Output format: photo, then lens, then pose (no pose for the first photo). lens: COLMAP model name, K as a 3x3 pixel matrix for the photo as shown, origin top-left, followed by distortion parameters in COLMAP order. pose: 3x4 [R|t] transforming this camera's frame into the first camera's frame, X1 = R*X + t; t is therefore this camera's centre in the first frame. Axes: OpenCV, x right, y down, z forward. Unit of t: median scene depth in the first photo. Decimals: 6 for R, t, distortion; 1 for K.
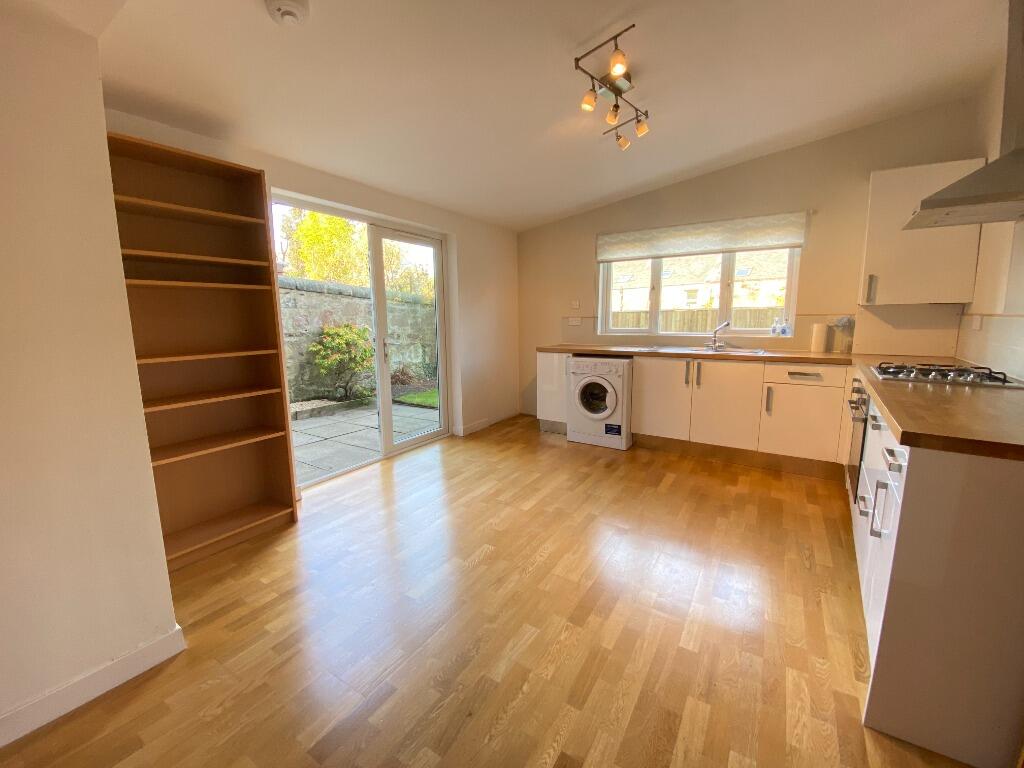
lens RADIAL K [[414.4, 0, 509.8], [0, 414.4, 384.1], [0, 0, 1]] dist [0.038702, -0.032688]
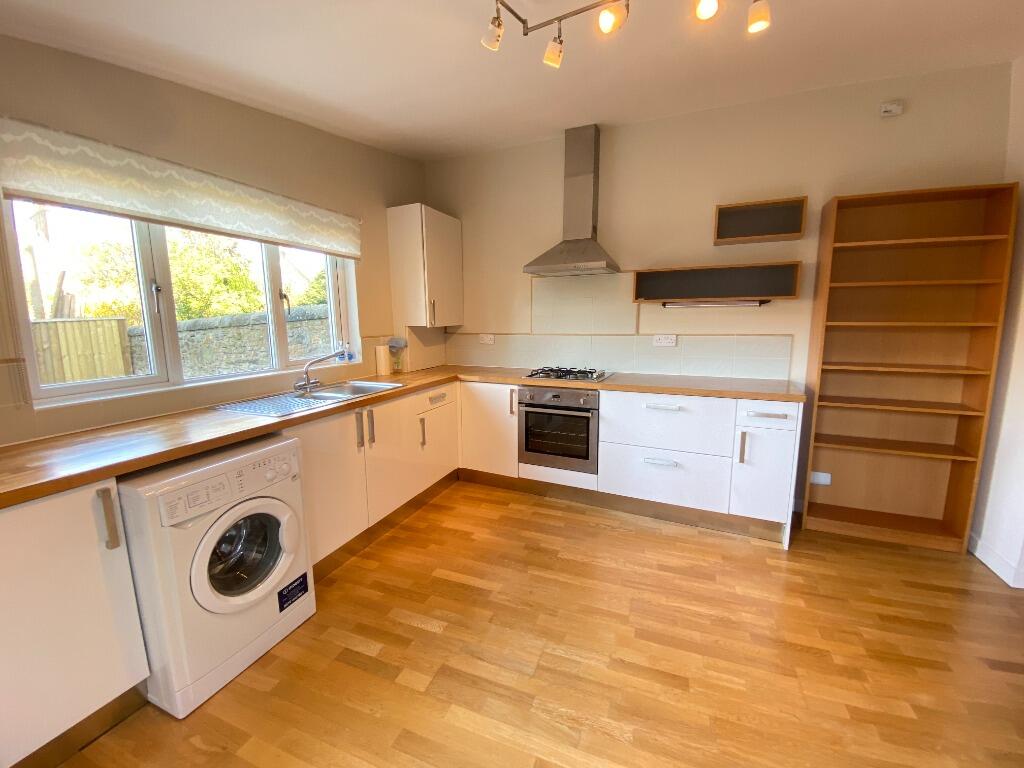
lens RADIAL K [[414.4, 0, 509.8], [0, 414.4, 384.1], [0, 0, 1]] dist [0.038702, -0.032688]
pose [[-0.199869, -0.141787, 0.969510, -0.232166], [0.165947, 0.970282, 0.176111, -0.166116], [-0.965668, 0.196086, -0.170401, 0.836157]]
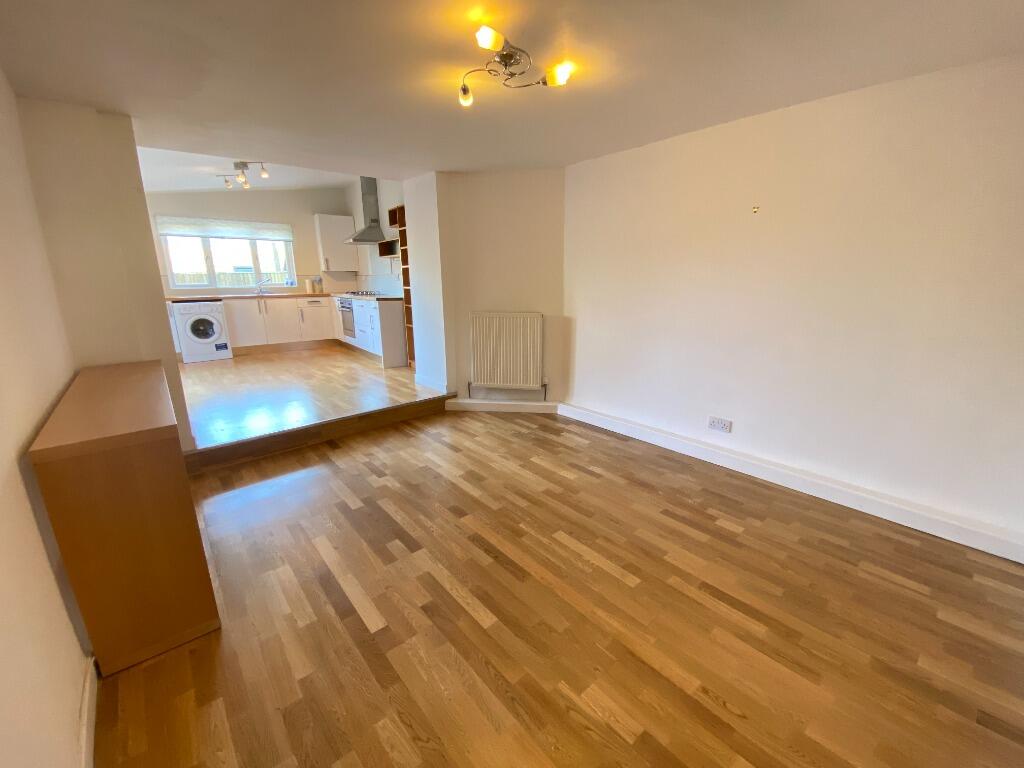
lens RADIAL K [[425.8, 0, 512.0], [0, 425.8, 384.0], [0, 0, 1]] dist [-0.000558, -0.000059]
pose [[0.295343, -0.223025, 0.928995, -1.017550], [0.156428, 0.970538, 0.183267, 0.128323], [-0.942498, 0.091194, 0.321529, -0.590729]]
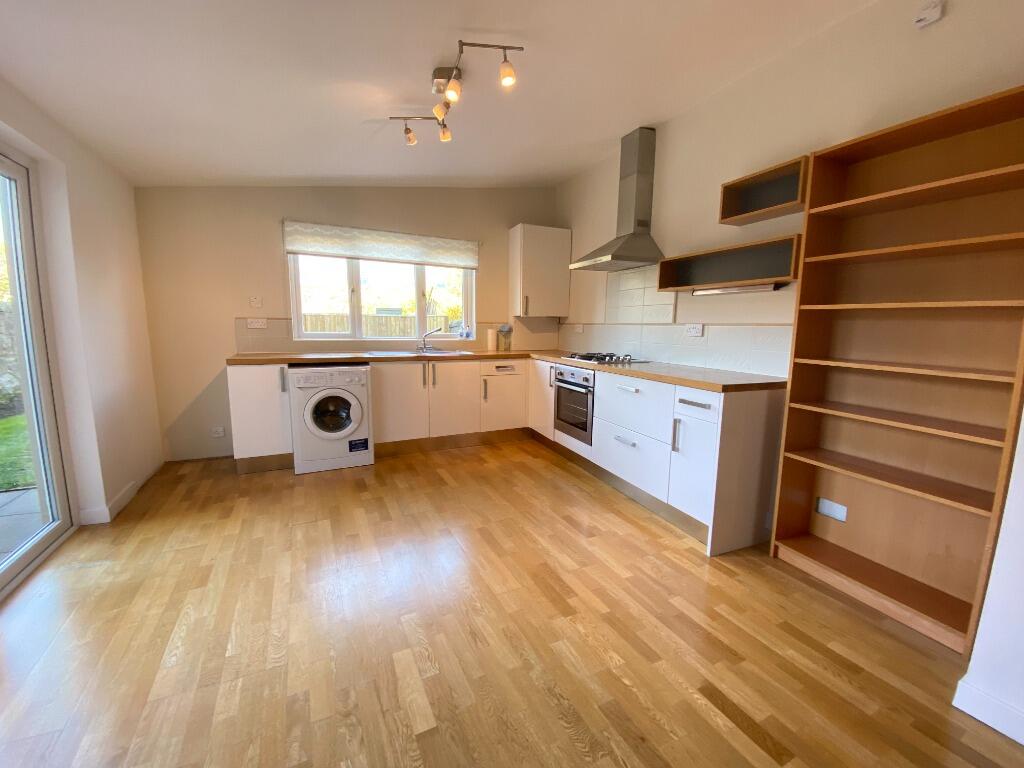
lens RADIAL K [[414.4, 0, 509.8], [0, 414.4, 384.1], [0, 0, 1]] dist [0.038702, -0.032688]
pose [[0.513374, -0.107820, 0.851365, -0.349591], [0.118914, 0.991443, 0.053855, -0.032347], [-0.849886, 0.073591, 0.521802, 0.255055]]
